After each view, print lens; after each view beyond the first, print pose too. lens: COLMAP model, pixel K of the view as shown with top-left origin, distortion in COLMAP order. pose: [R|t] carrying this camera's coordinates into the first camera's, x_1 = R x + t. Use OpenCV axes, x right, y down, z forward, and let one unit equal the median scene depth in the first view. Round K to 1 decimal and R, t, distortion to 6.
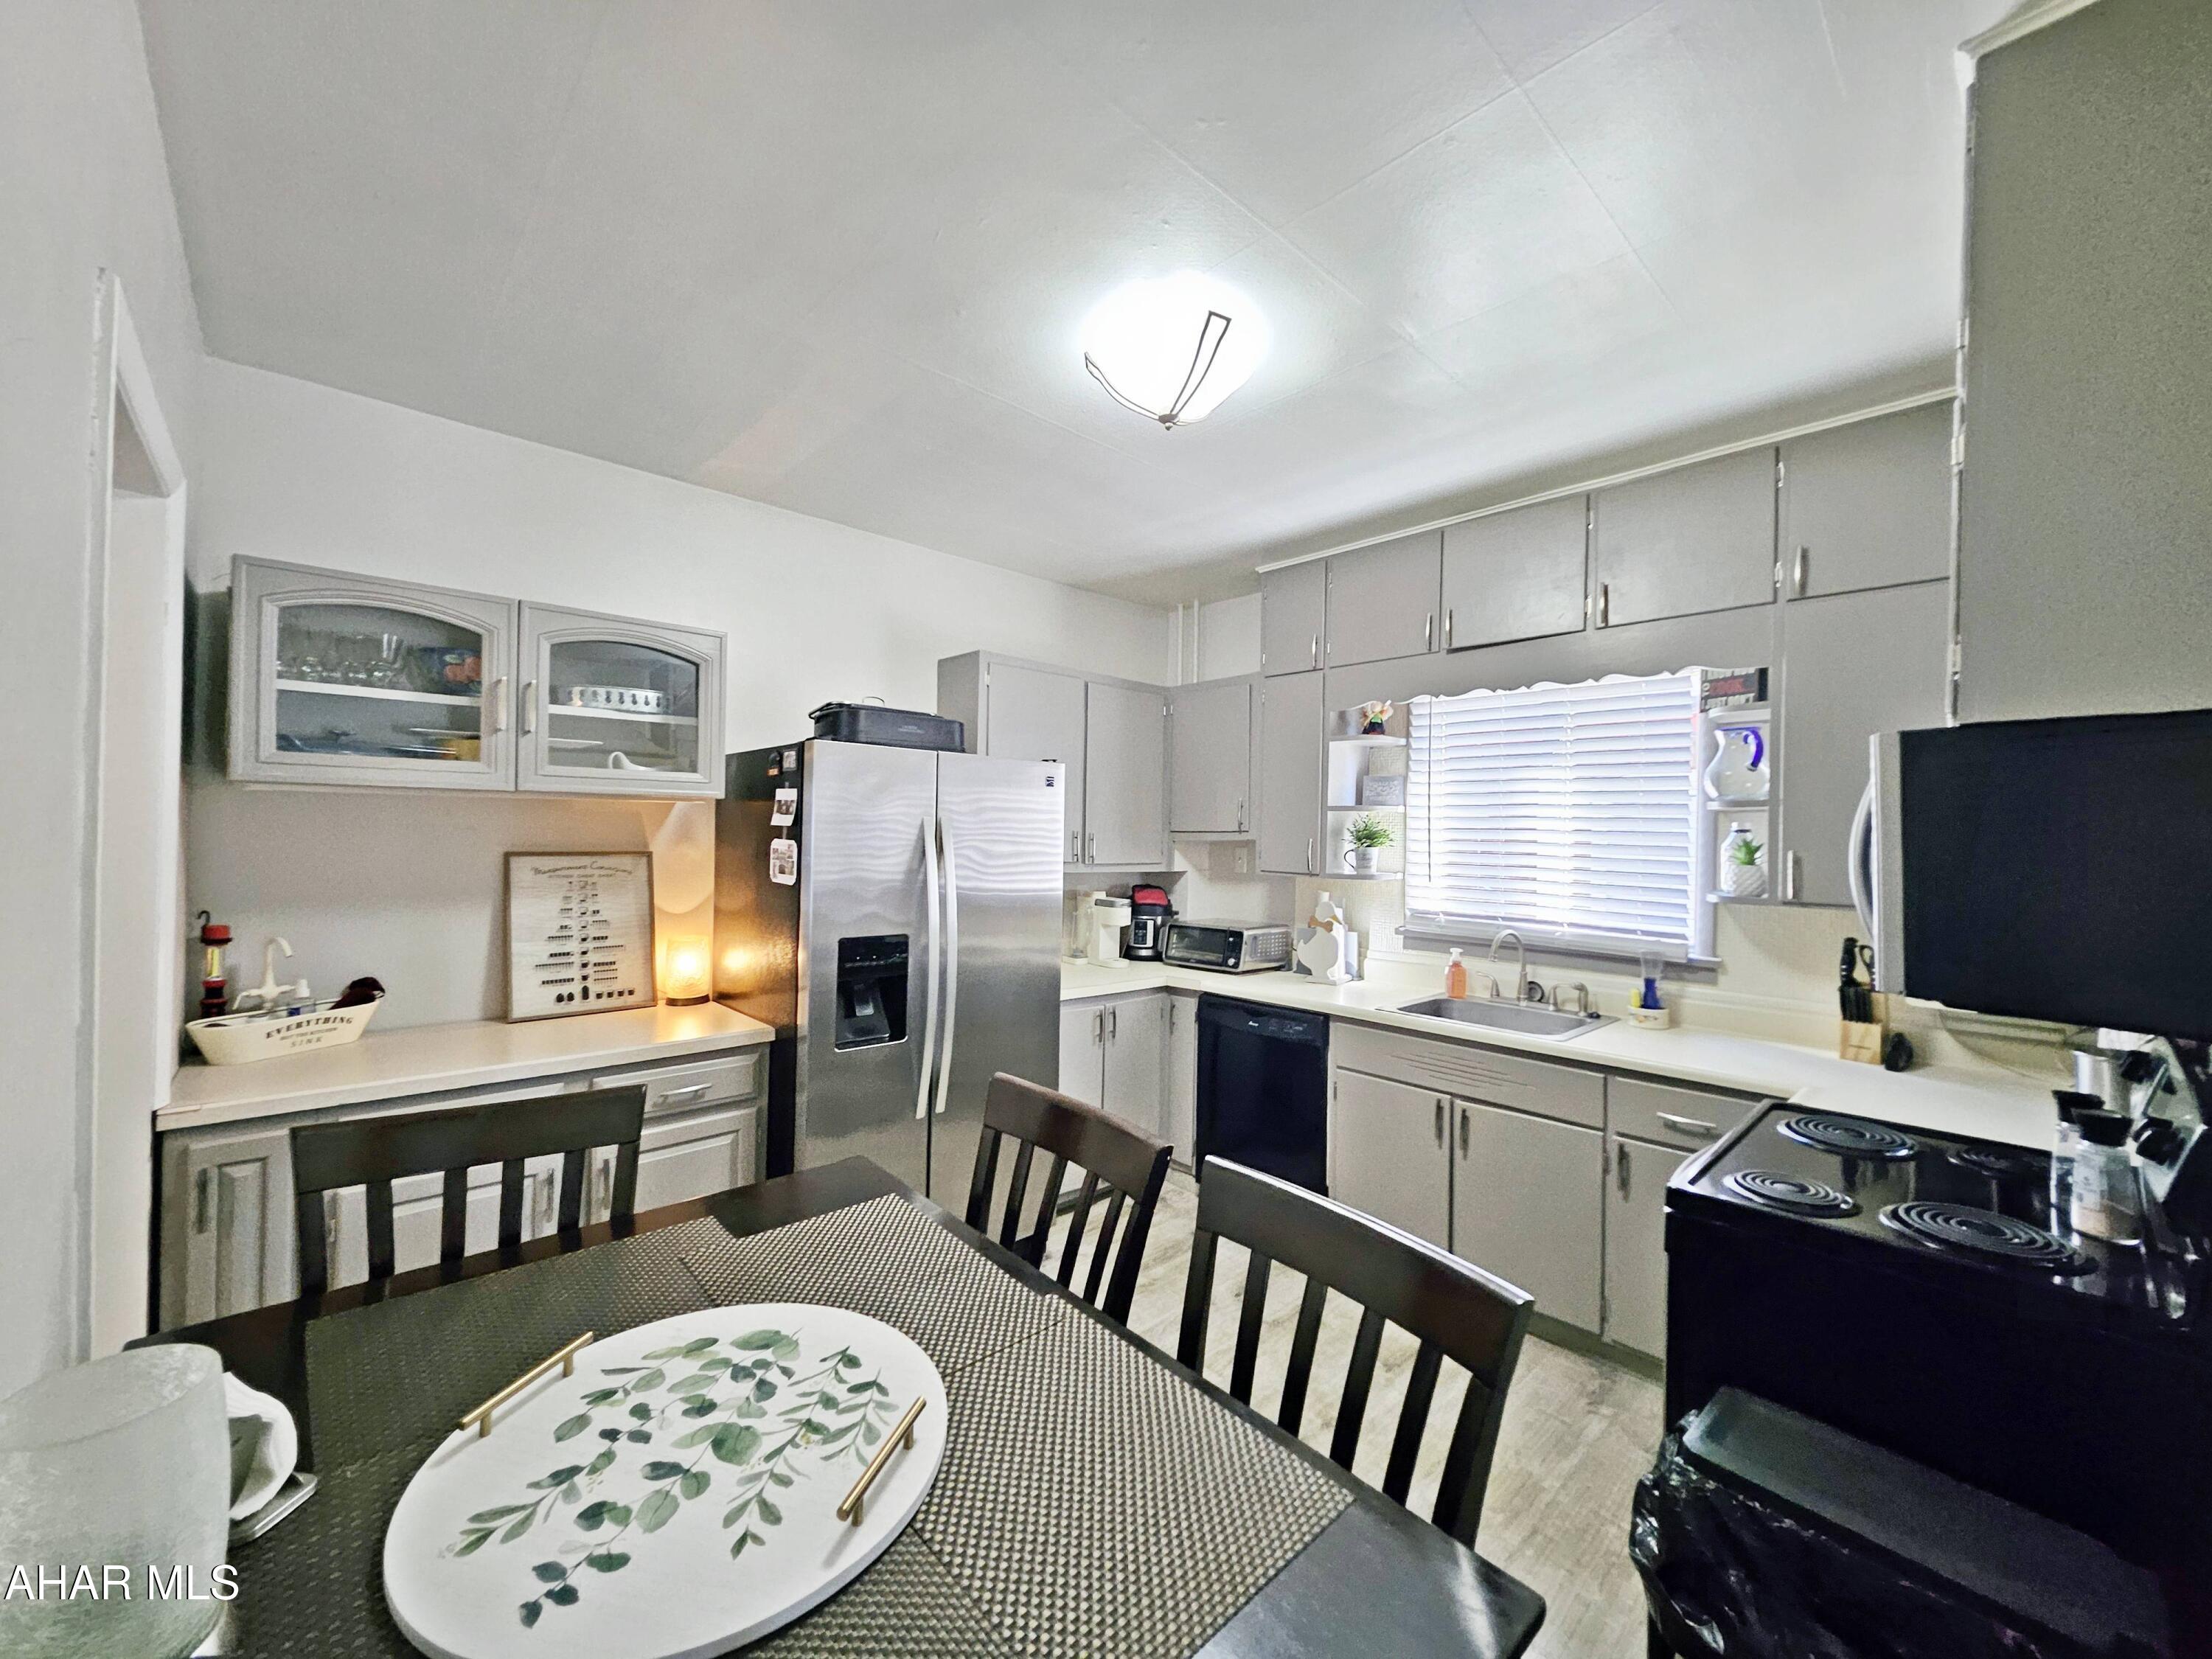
lens RADIAL K [[874.8, 0, 1116.5], [0, 874.8, 833.4], [0, 0, 1]] dist [0.001278, -0.000373]
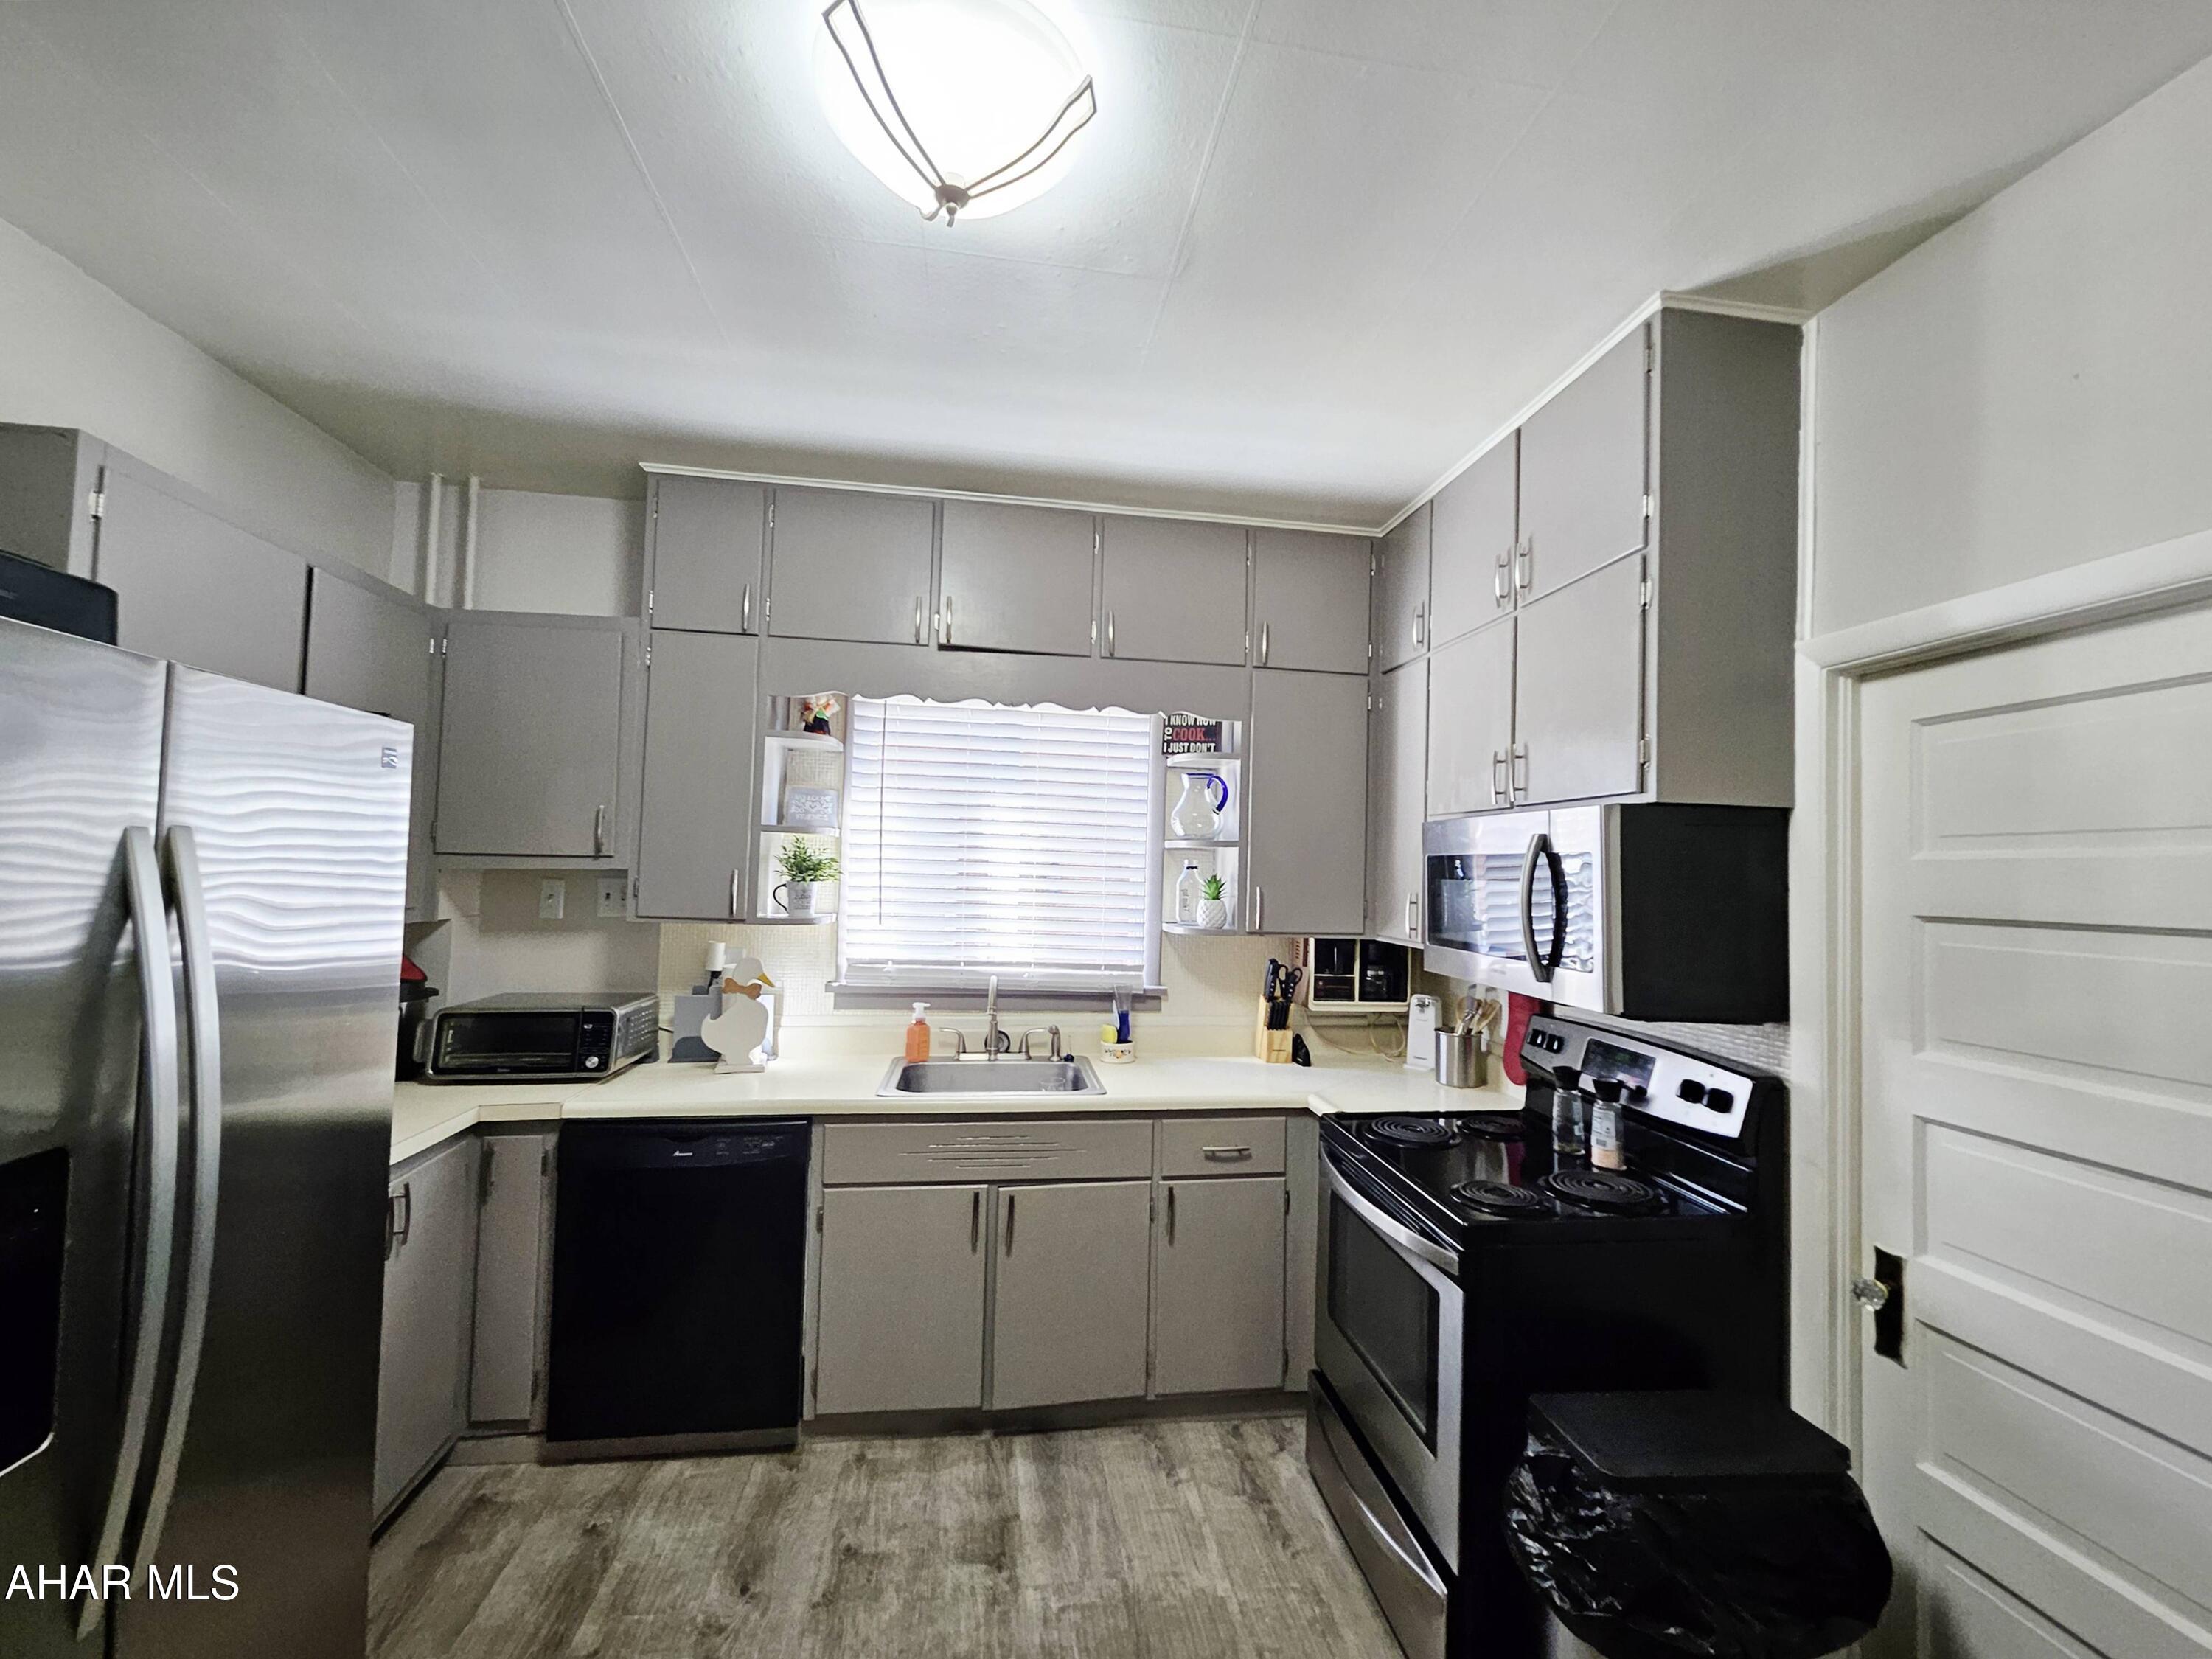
lens RADIAL K [[953.4, 0, 1112.0], [0, 953.4, 835.3], [0, 0, 1]] dist [0.009173, -0.000722]
pose [[0.567828, 0.031941, 0.822528, -0.277221], [-0.019084, 0.999489, -0.025638, -0.009040], [-0.822926, -0.001139, 0.568147, 0.350767]]
